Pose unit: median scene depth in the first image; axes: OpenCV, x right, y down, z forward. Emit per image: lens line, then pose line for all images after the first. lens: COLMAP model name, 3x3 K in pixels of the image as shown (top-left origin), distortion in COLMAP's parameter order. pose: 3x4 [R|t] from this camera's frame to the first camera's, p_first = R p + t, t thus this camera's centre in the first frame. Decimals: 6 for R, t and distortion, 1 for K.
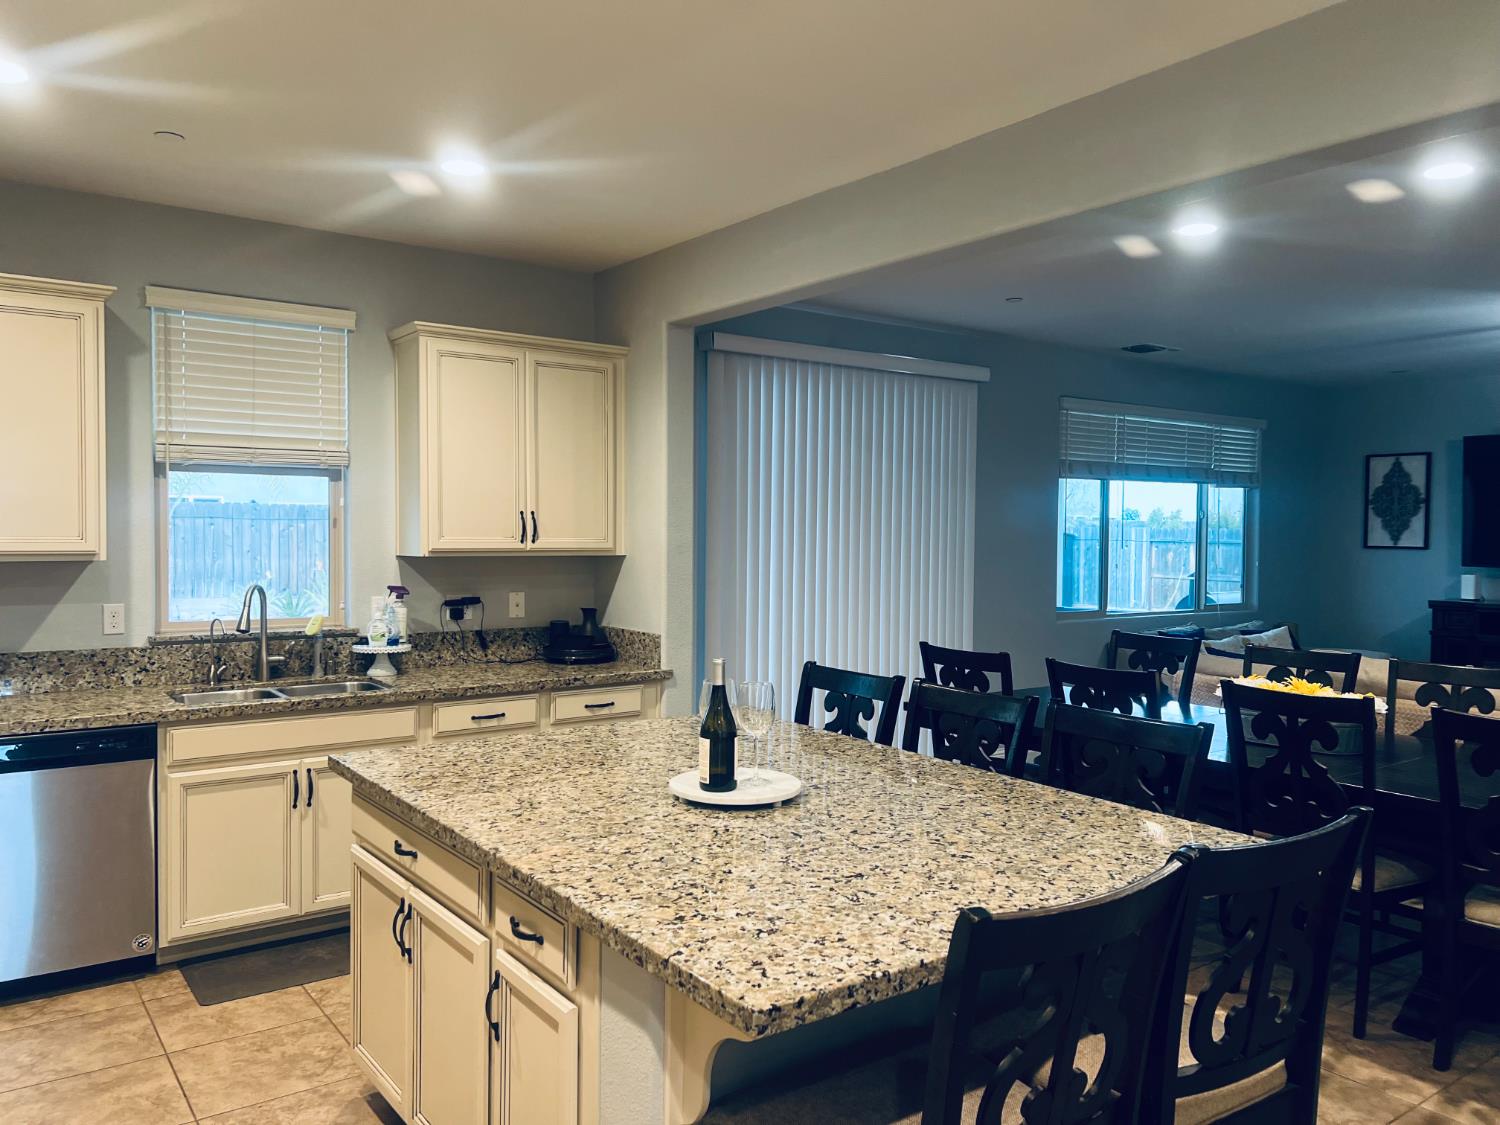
lens RADIAL K [[1134.8, 0, 734.9], [0, 1134.8, 558.4], [0, 0, 1]] dist [0.061047, -0.071088]
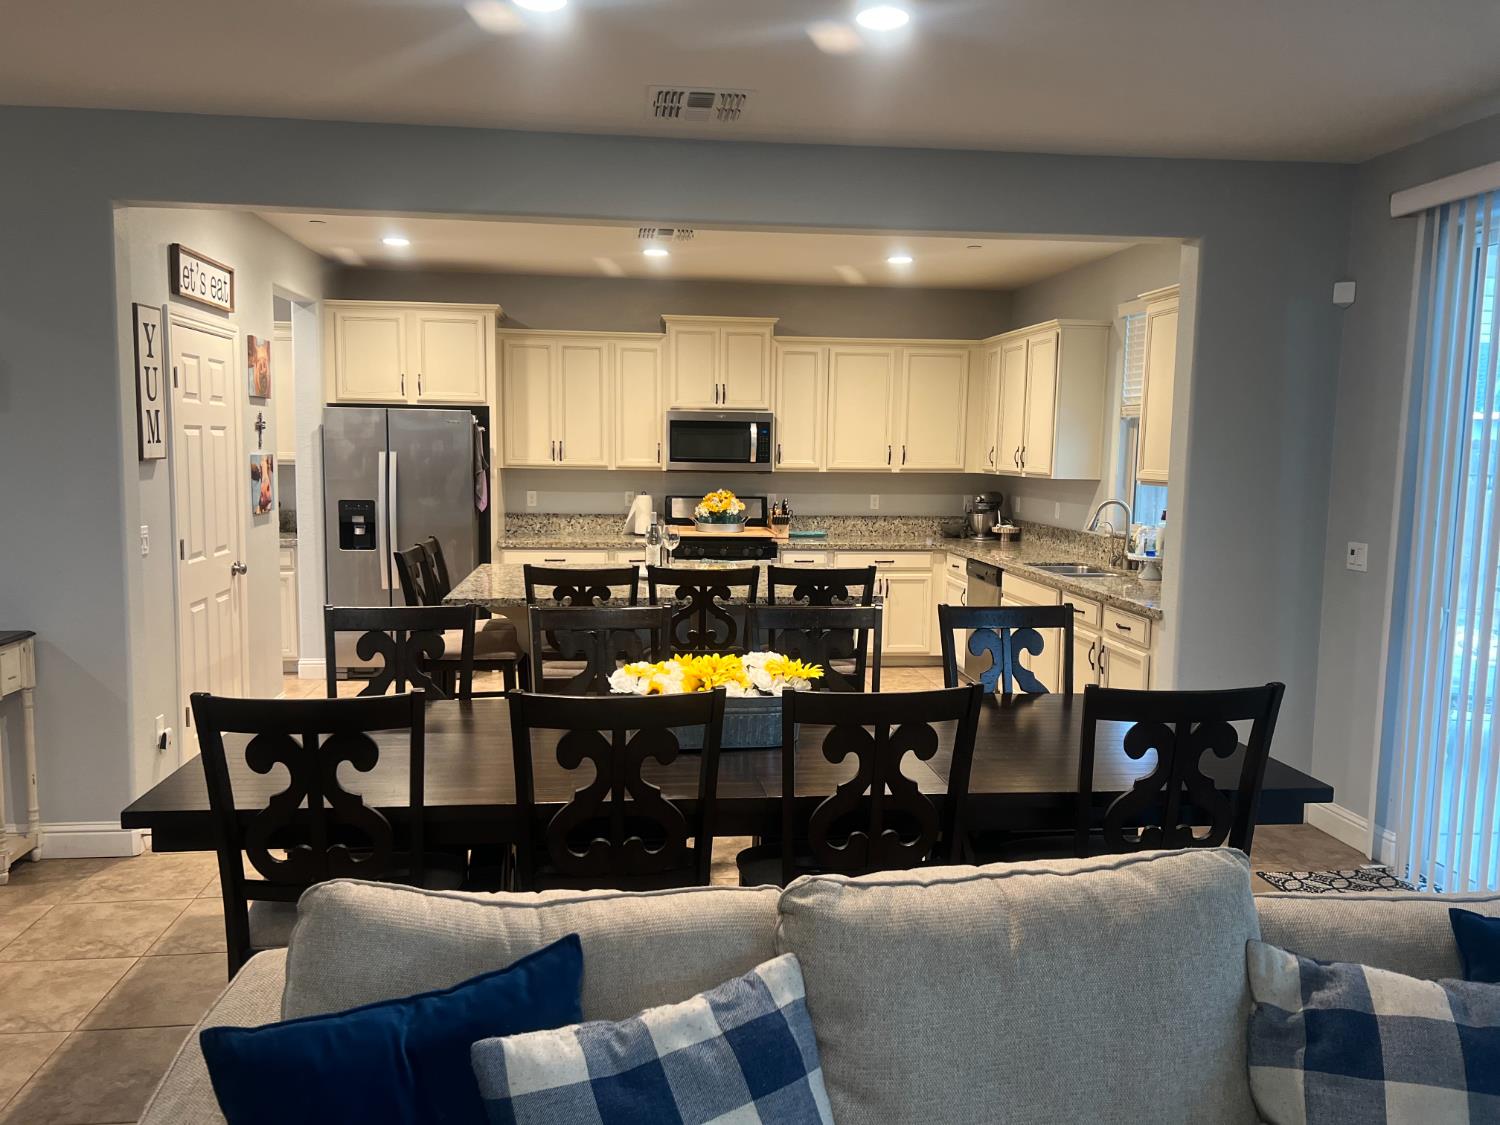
lens RADIAL K [[1134.8, 0, 755.5], [0, 1134.8, 573.2], [0, 0, 1]] dist [0.061047, -0.071088]
pose [[-0.489677, 0.081001, -0.868133, 1.091230], [-0.039674, 0.992574, 0.114991, -0.034927], [0.871001, 0.090751, -0.482827, 1.339309]]
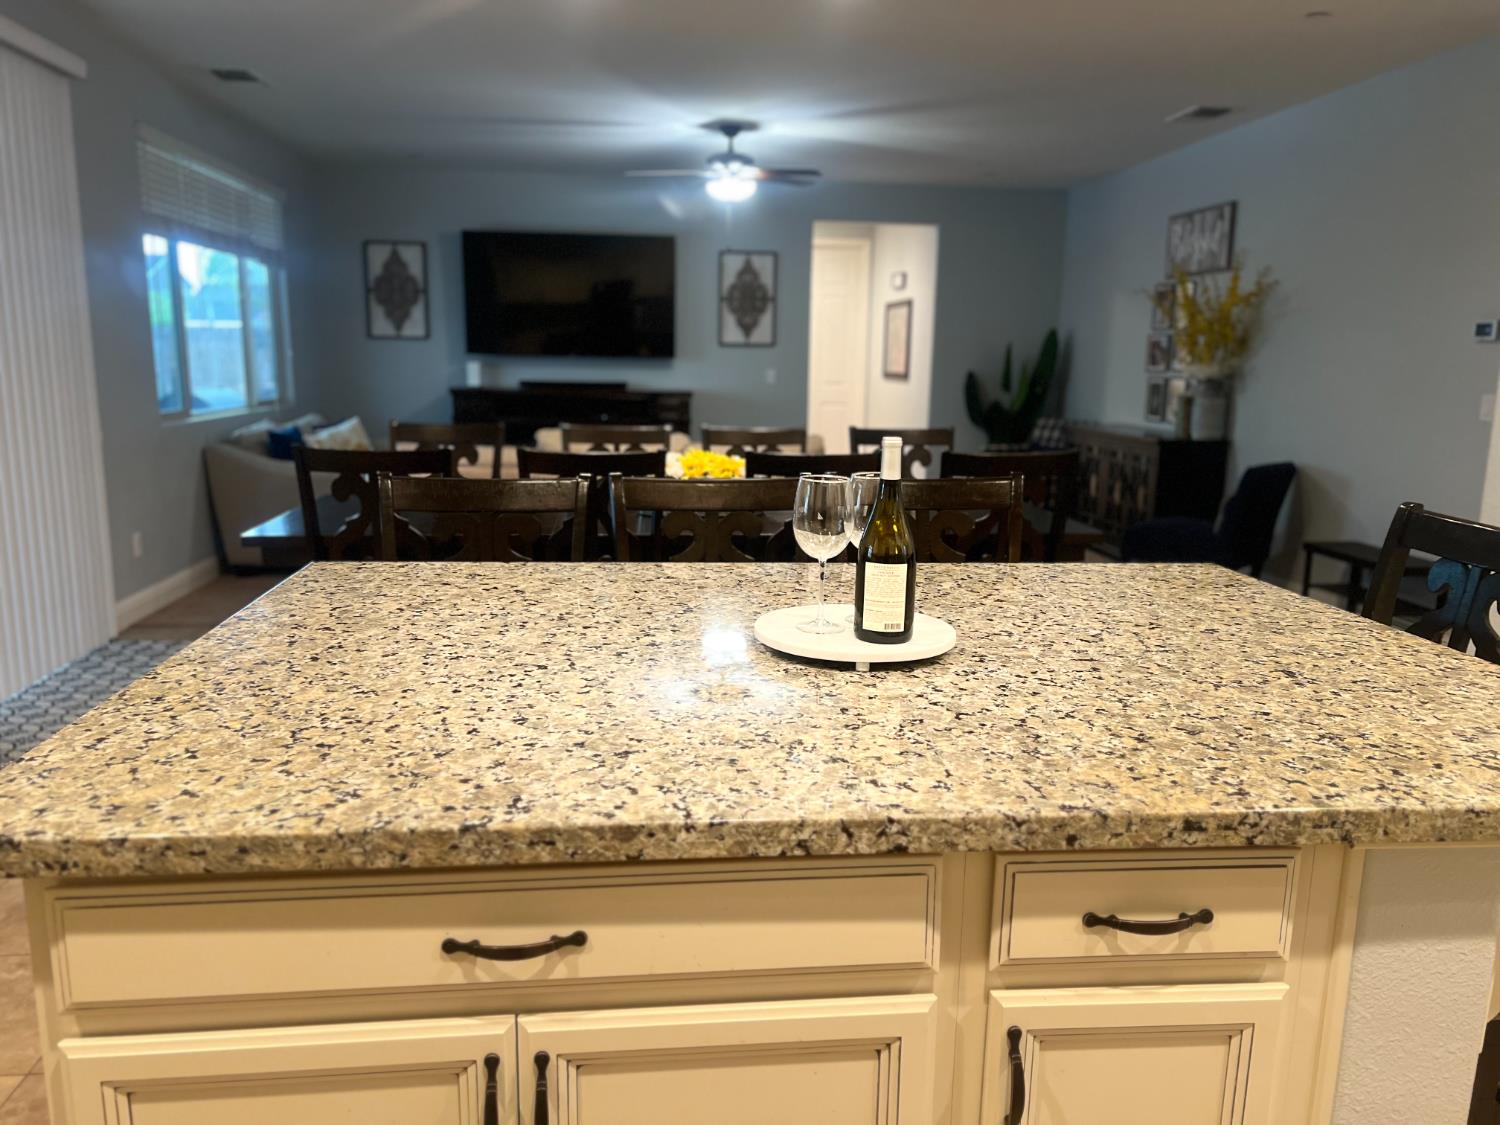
lens RADIAL K [[1134.8, 0, 748.9], [0, 1134.8, 575.6], [0, 0, 1]] dist [0.061047, -0.071088]
pose [[0.495759, -0.170267, 0.851606, -0.355486], [0.015186, 0.982142, 0.187526, 0.026200], [-0.868327, -0.080036, 0.489491, 0.444597]]
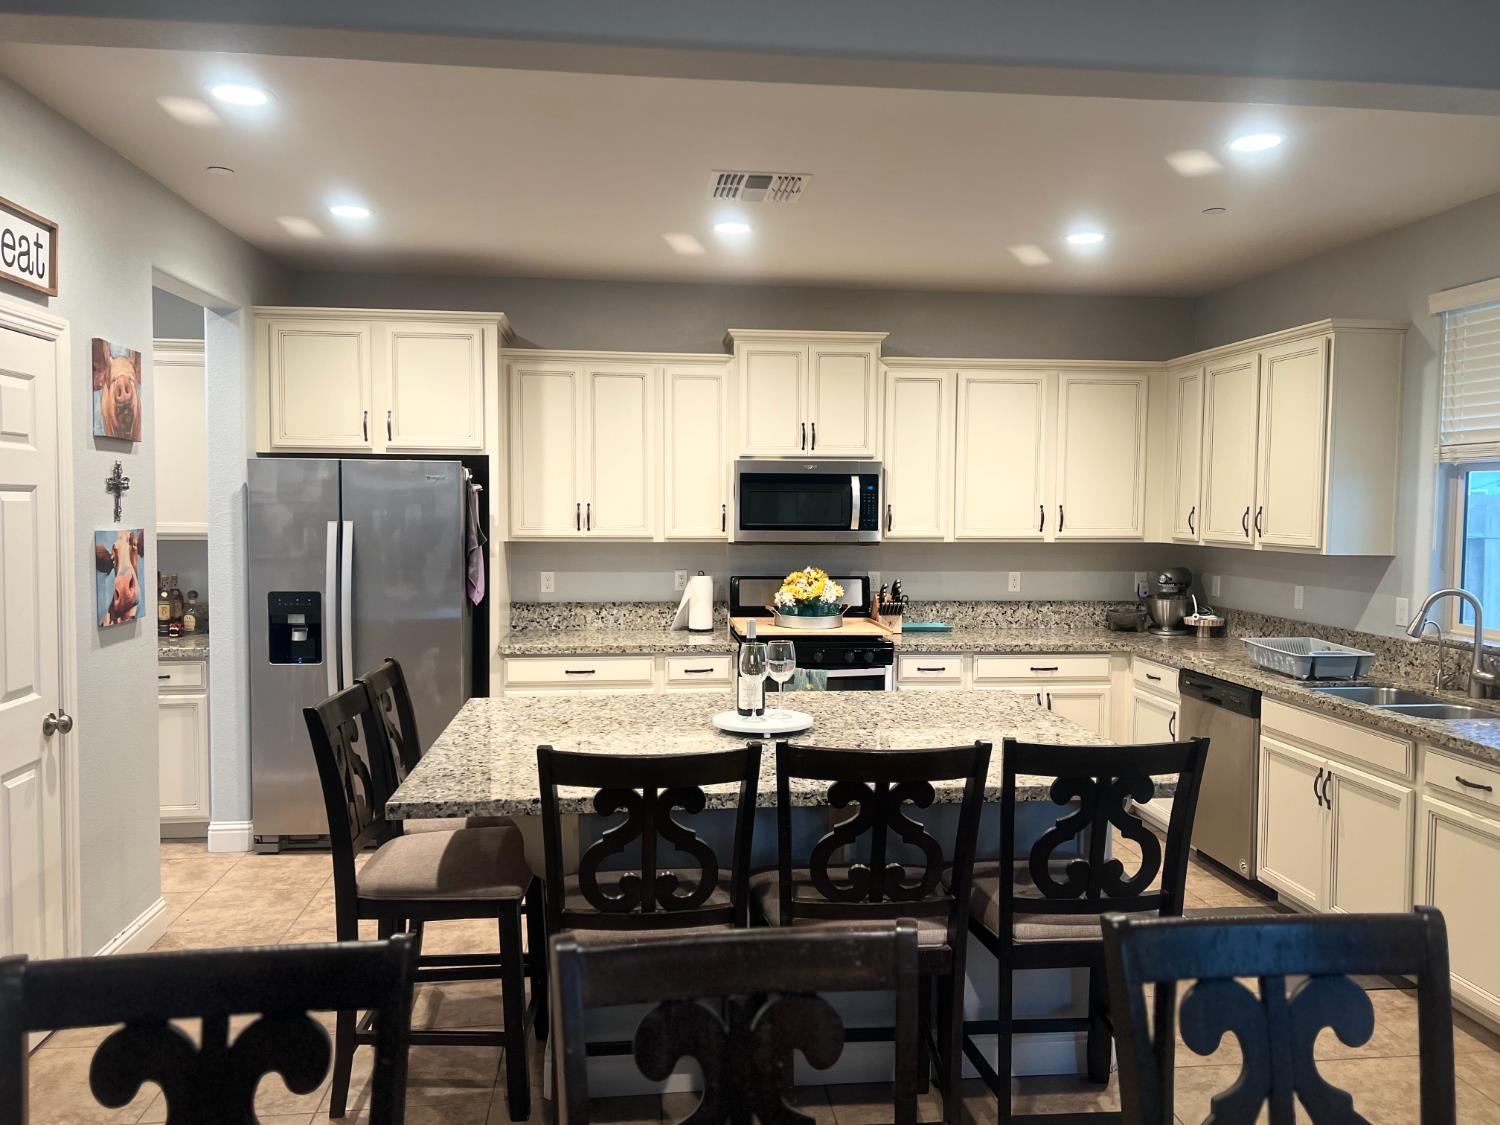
lens RADIAL K [[1134.8, 0, 758.6], [0, 1134.8, 559.3], [0, 0, 1]] dist [0.061047, -0.071088]
pose [[-0.494698, 0.029592, -0.868561, 0.688567], [-0.032459, 0.998094, 0.052492, -0.033618], [0.868459, 0.054161, -0.492794, 0.988842]]
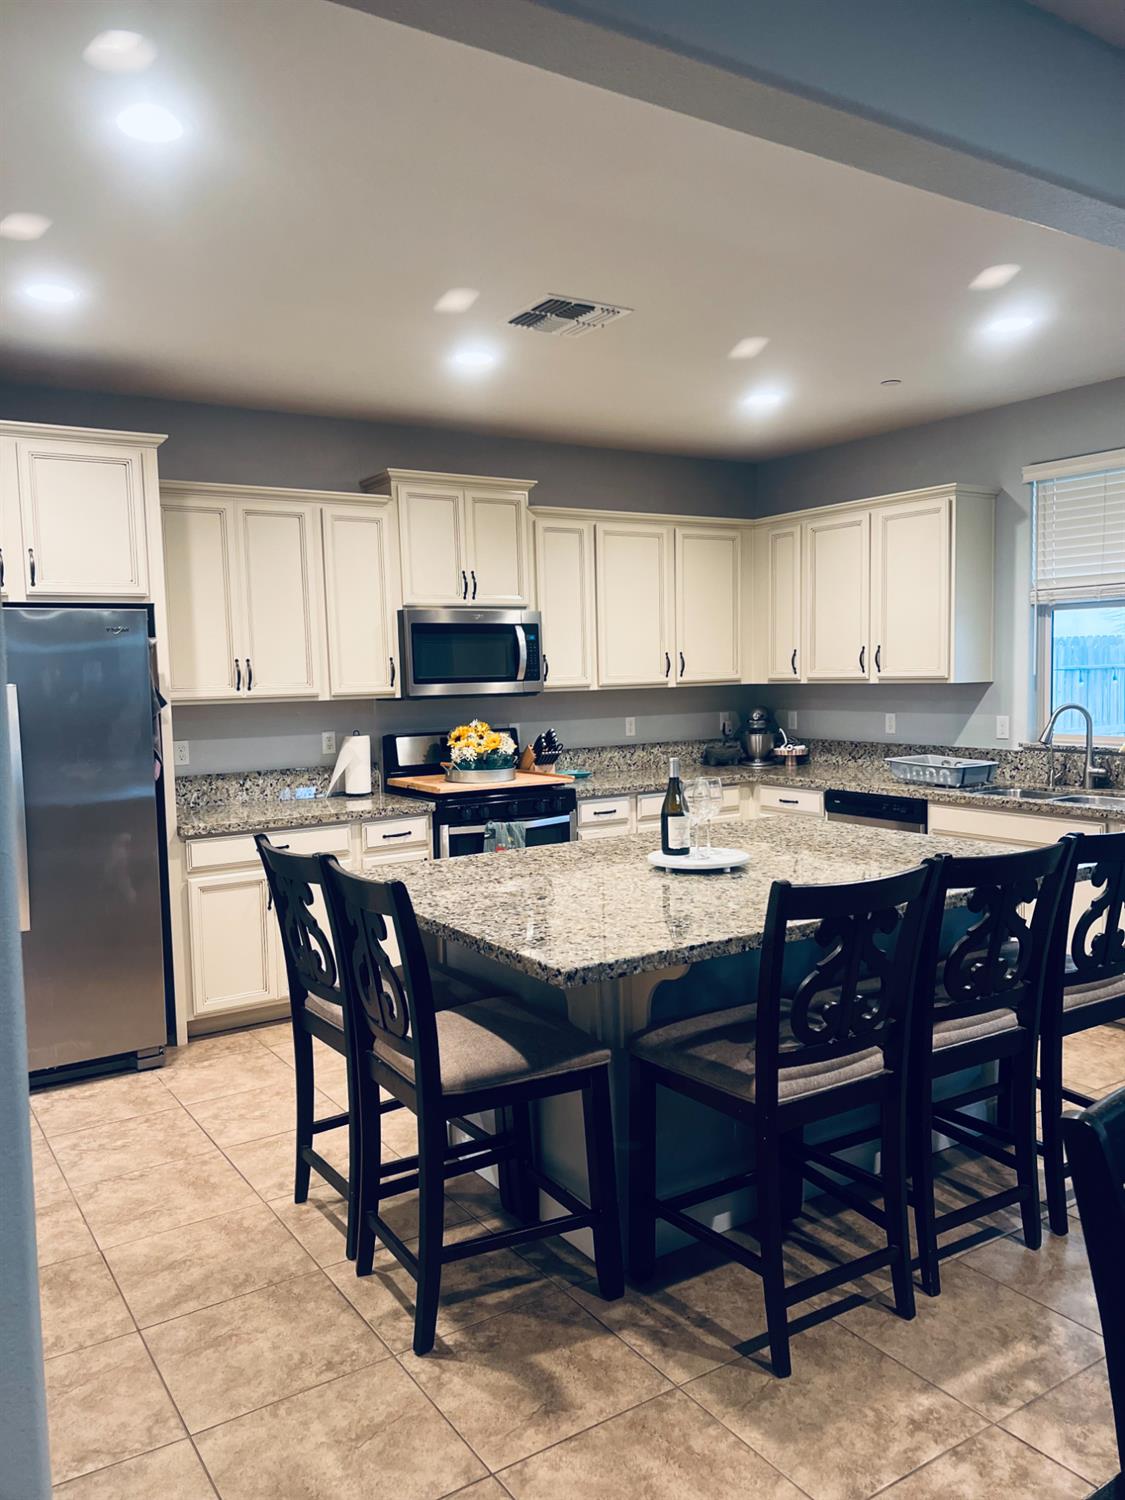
lens RADIAL K [[1134.8, 0, 565.0], [0, 1134.8, 754.5], [0, 0, 1]] dist [0.061047, -0.071088]
pose [[-0.050002, 0.066804, -0.996512, 0.790755], [-0.000501, 0.997759, 0.066913, -0.004043], [0.998749, 0.003845, -0.049857, 0.552796]]
